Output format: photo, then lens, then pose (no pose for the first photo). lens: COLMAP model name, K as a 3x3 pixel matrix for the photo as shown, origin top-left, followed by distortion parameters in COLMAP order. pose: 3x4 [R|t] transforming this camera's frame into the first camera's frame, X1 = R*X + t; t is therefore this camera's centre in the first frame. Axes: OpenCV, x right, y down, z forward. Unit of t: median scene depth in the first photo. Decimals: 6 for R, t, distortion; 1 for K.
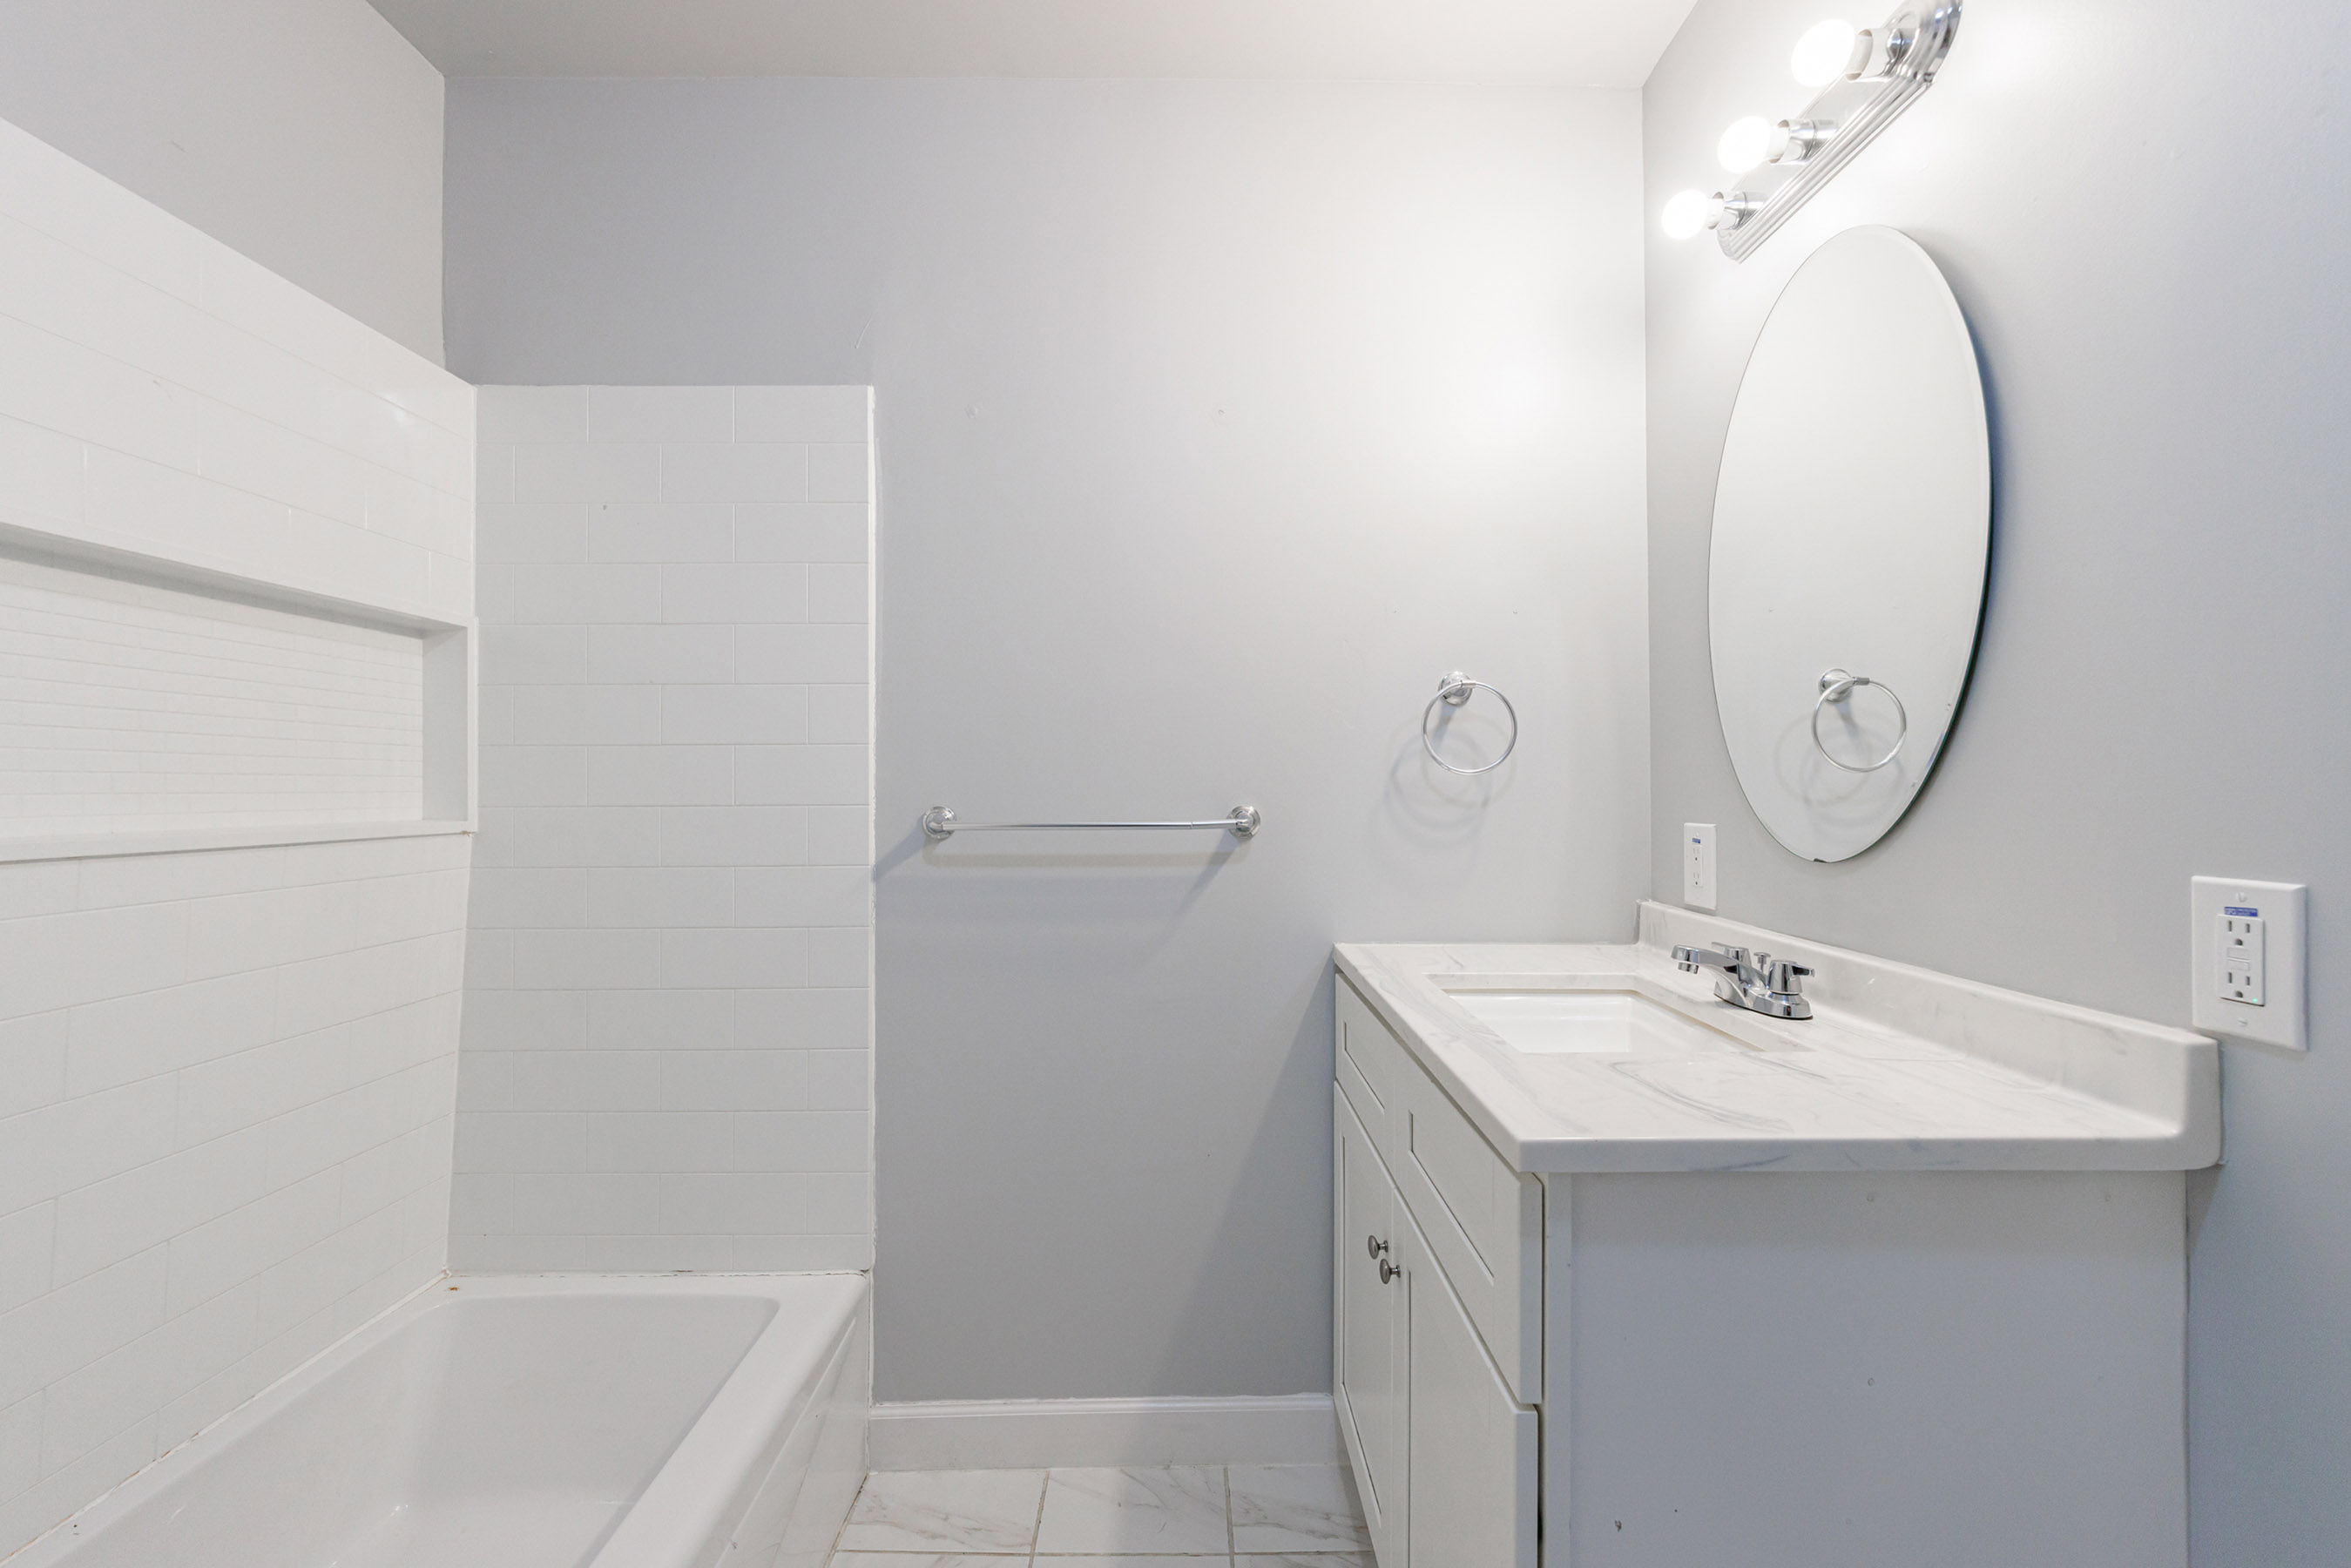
lens RADIAL K [[983.2, 0, 1177.3], [0, 983.2, 780.5], [0, 0, 1]] dist [-0.010917, -0.000749]
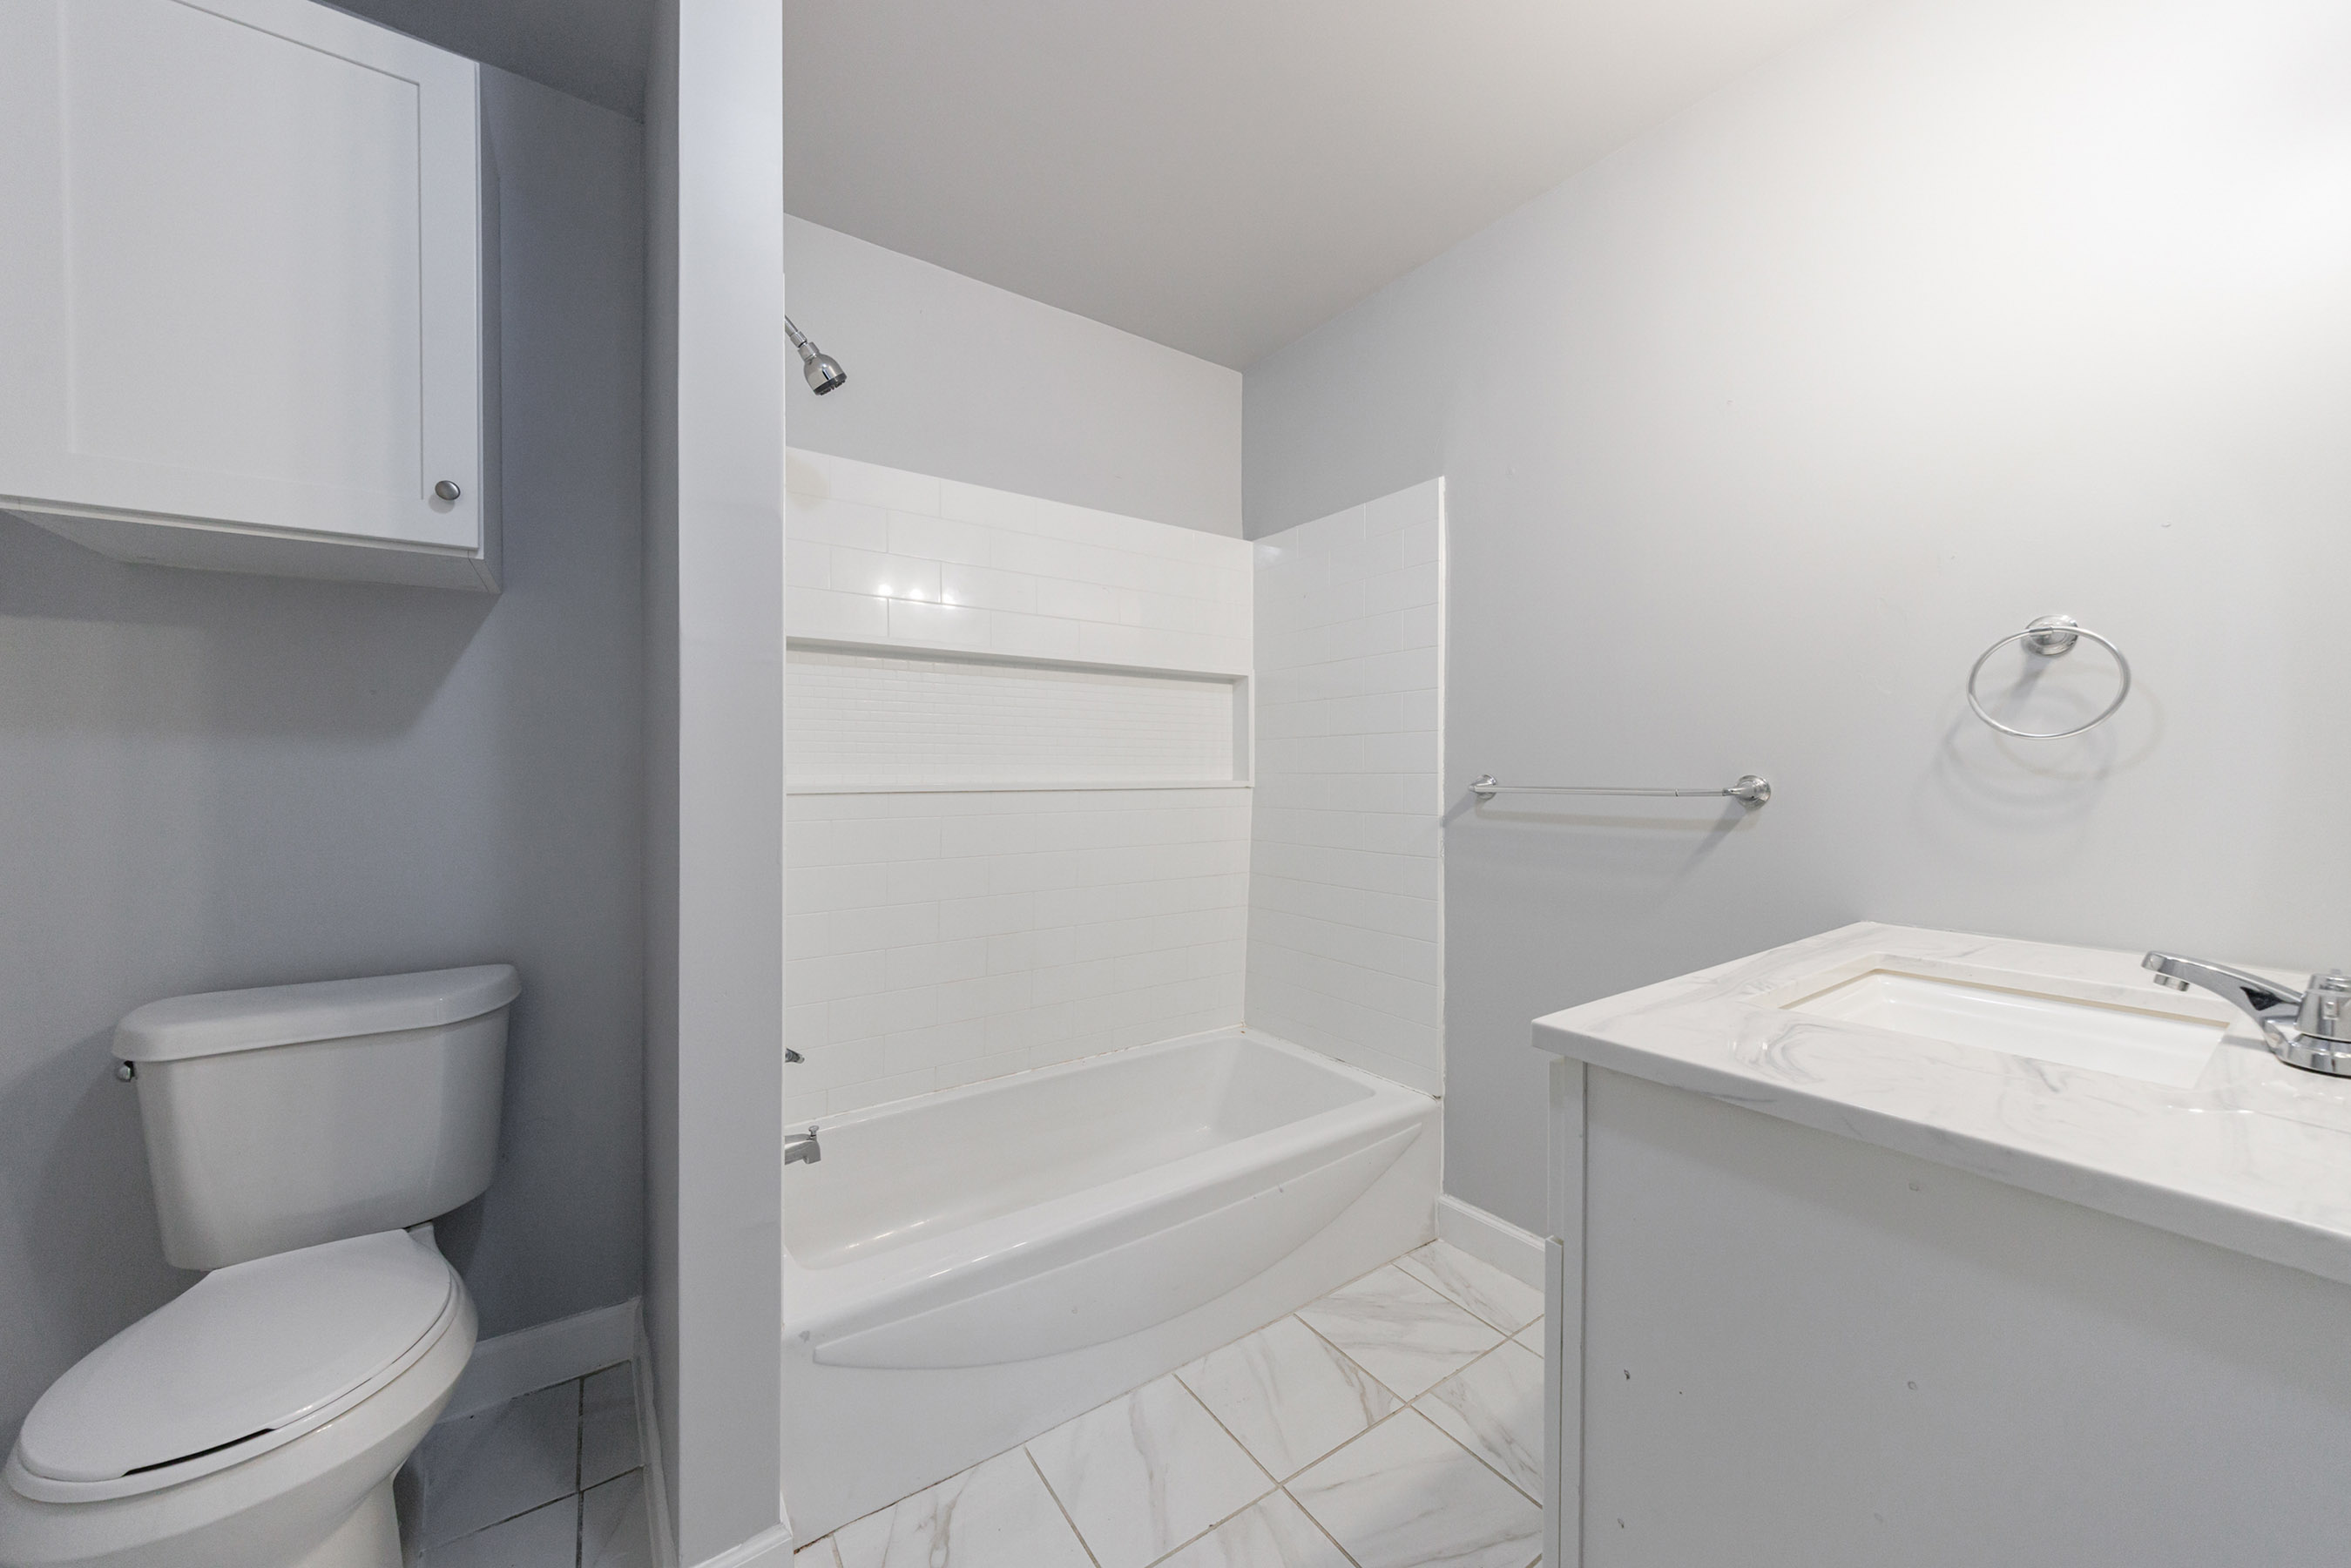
lens RADIAL K [[821.4, 0, 1170.4], [0, 821.4, 783.4], [0, 0, 1]] dist [-0.001791, -0.000647]
pose [[0.568592, 0.013266, -0.822513, 0.446103], [0.004149, 0.999811, 0.018994, 0.015272], [0.822609, -0.014212, 0.568429, -0.001068]]
